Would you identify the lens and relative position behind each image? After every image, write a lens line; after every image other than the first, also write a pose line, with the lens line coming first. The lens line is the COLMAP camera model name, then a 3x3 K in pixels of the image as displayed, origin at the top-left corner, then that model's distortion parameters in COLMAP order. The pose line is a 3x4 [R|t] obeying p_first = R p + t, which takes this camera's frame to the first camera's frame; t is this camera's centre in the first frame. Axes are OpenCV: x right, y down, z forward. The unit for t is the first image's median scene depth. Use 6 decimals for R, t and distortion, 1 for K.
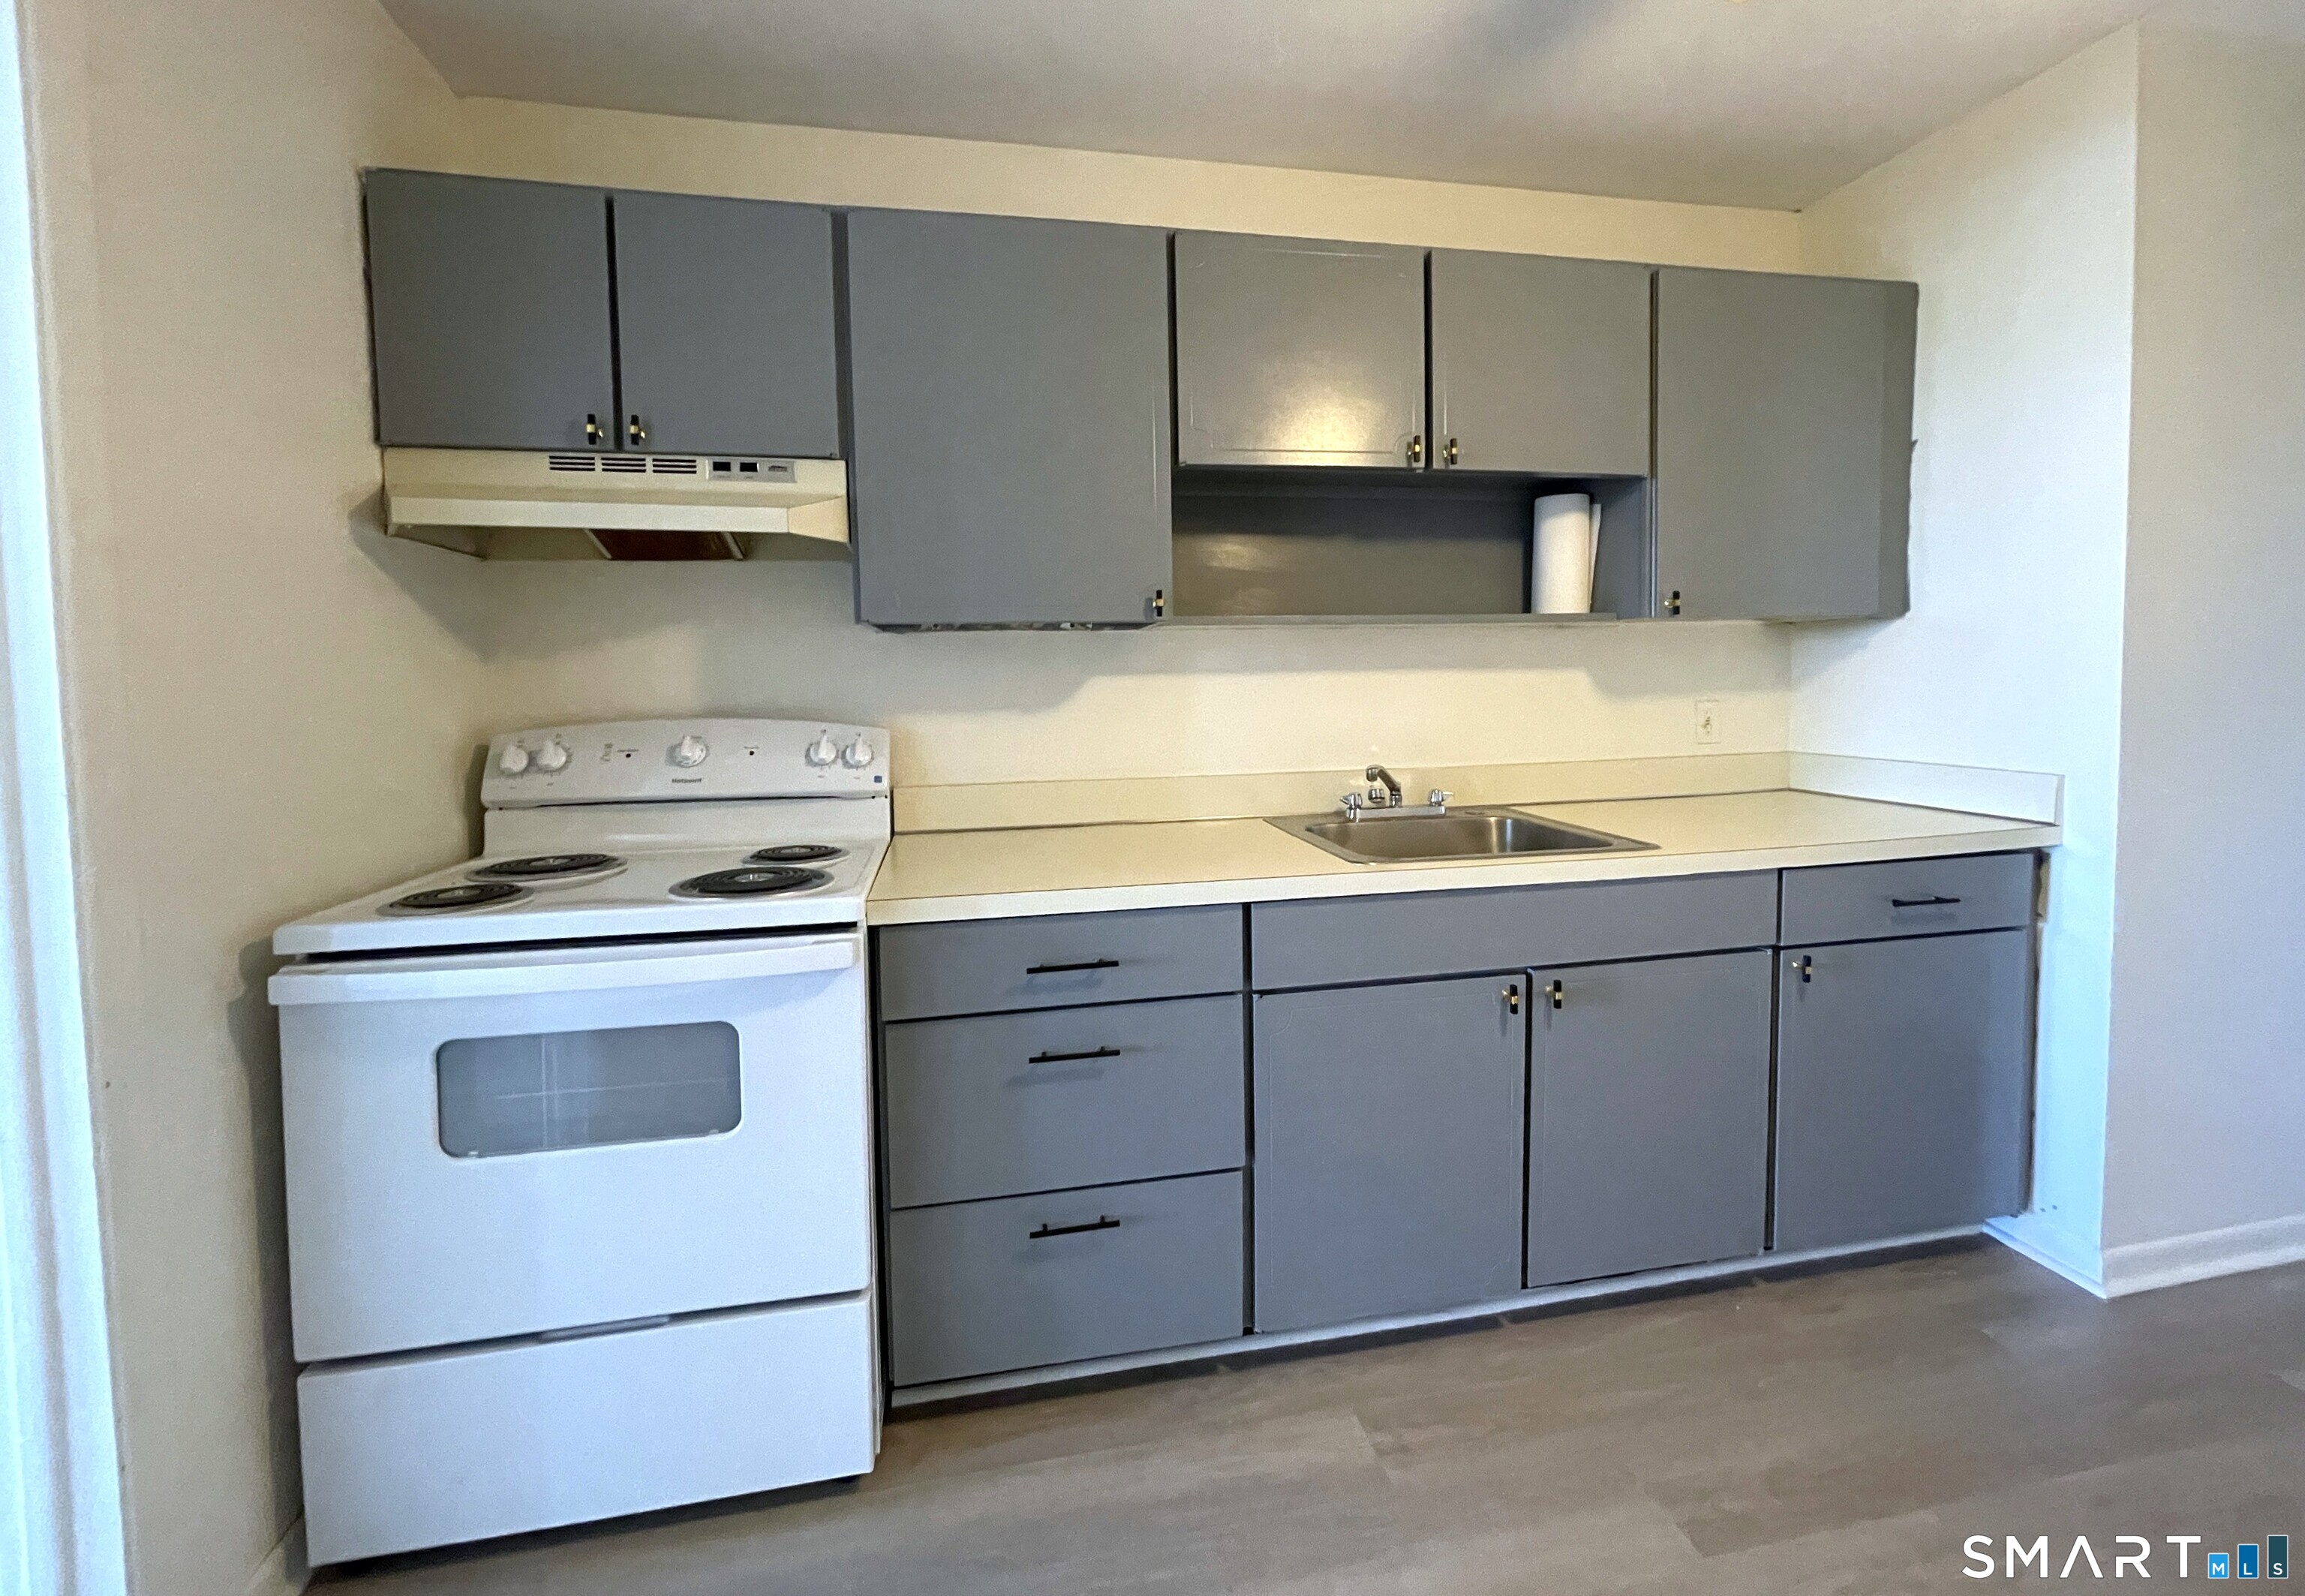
lens RADIAL K [[922.2, 0, 1157.6], [0, 922.2, 740.0], [0, 0, 1]] dist [-0.001906, 0.000319]
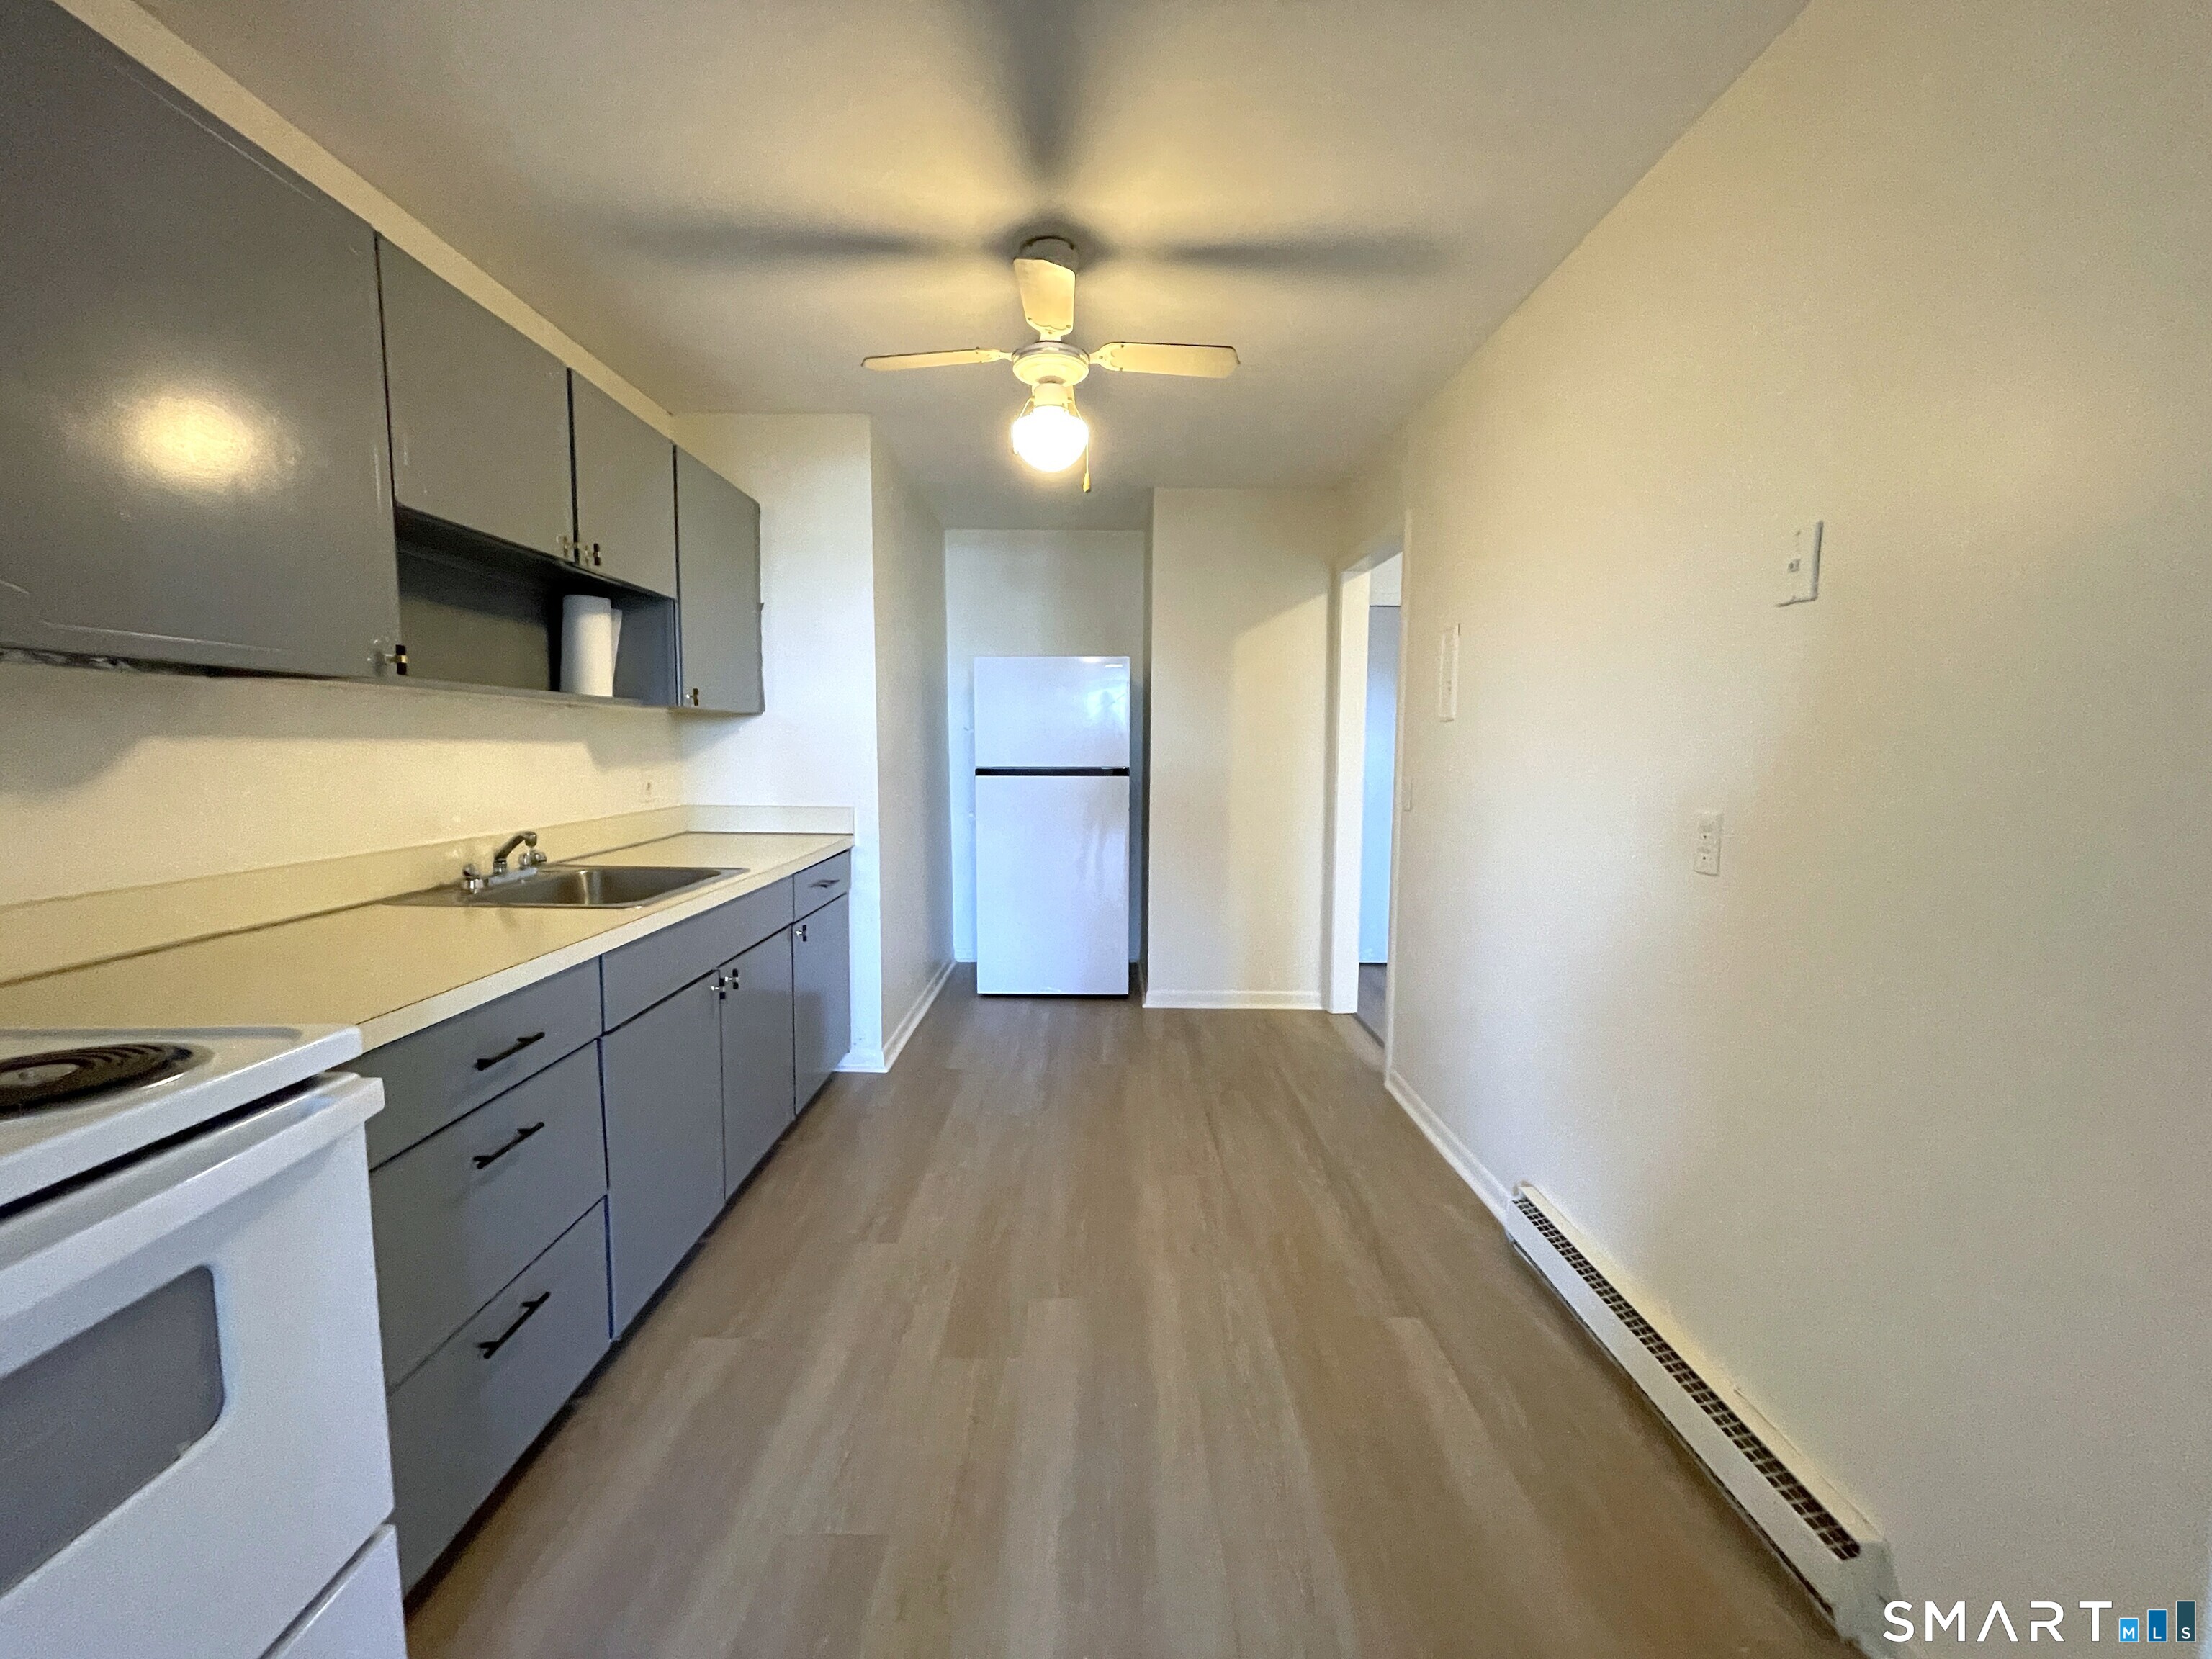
lens RADIAL K [[885.2, 0, 1106.0], [0, 885.2, 829.5], [0, 0, 1]] dist [-0.000394, 0.000093]
pose [[0.178406, -0.071021, 0.981390, -0.714803], [0.045512, 0.996920, 0.063871, -0.009320], [-0.982904, 0.033270, 0.181089, 0.183638]]
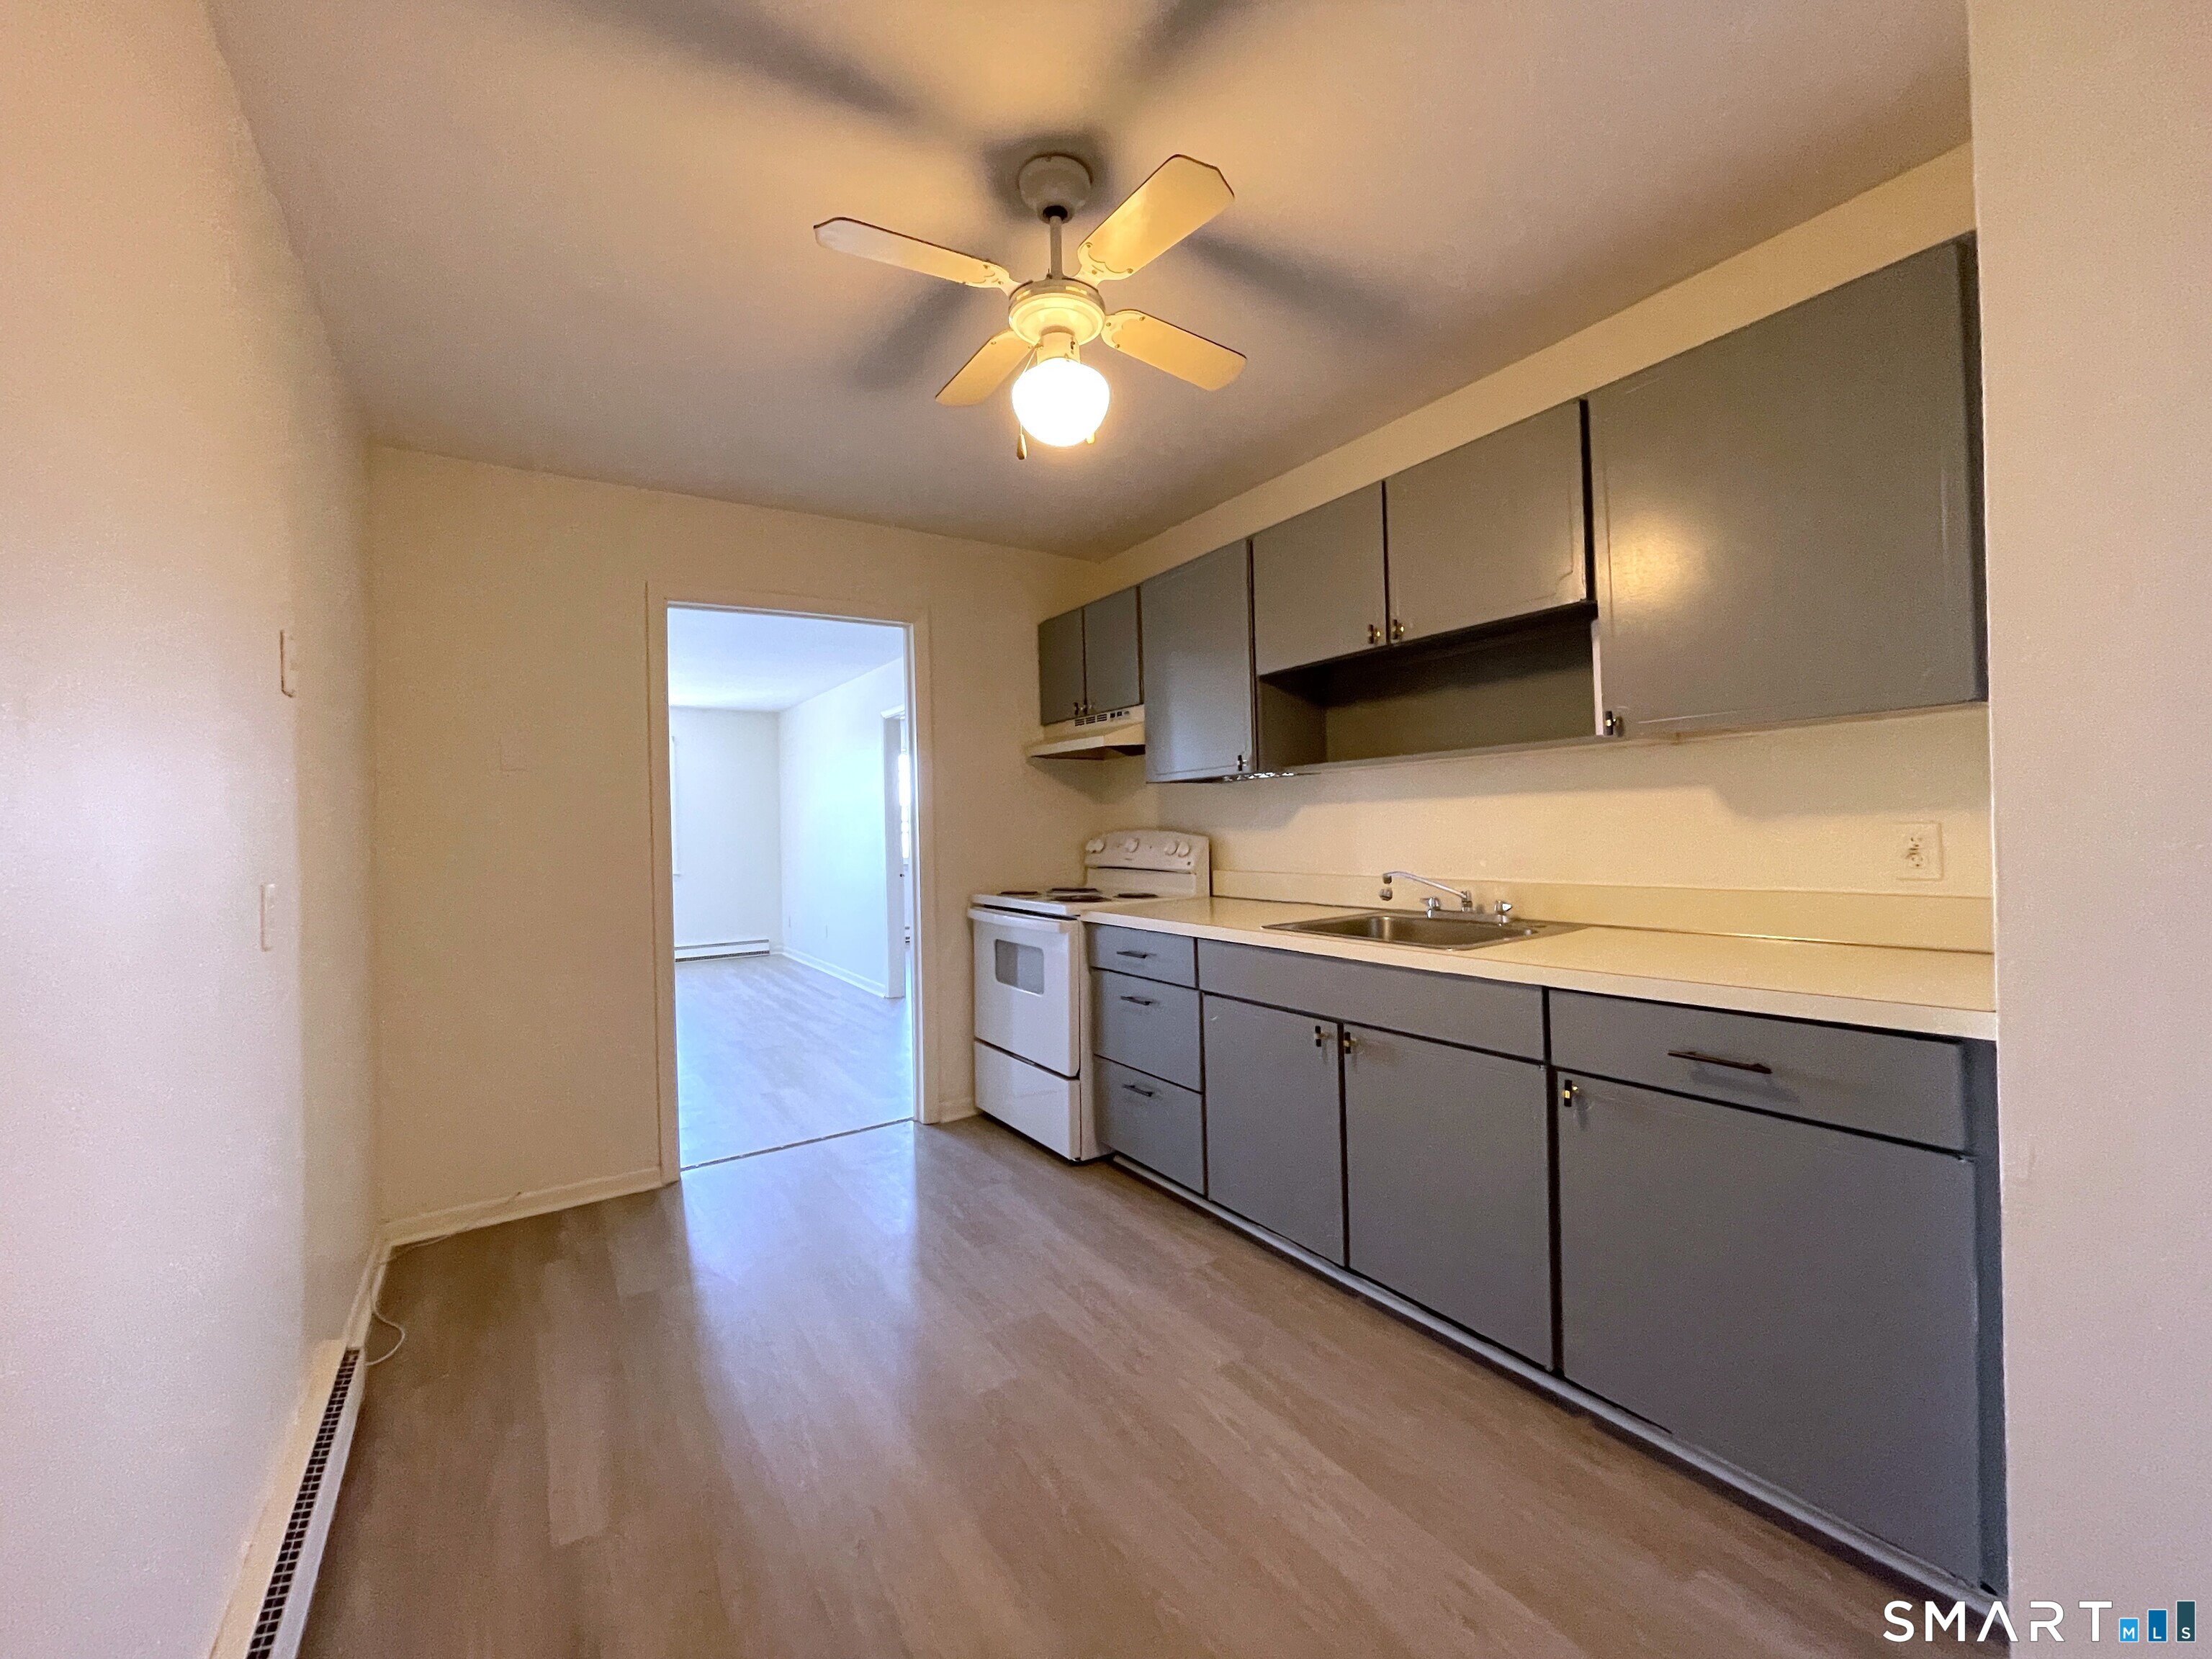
lens RADIAL K [[917.5, 0, 1106.0], [0, 917.5, 829.5], [0, 0, 1]] dist [-0.006037, 0.000449]
pose [[0.377013, 0.010404, -0.926149, 1.414323], [-0.036345, 0.999333, -0.003570, -0.014137], [0.925494, 0.035007, 0.377140, 0.151835]]
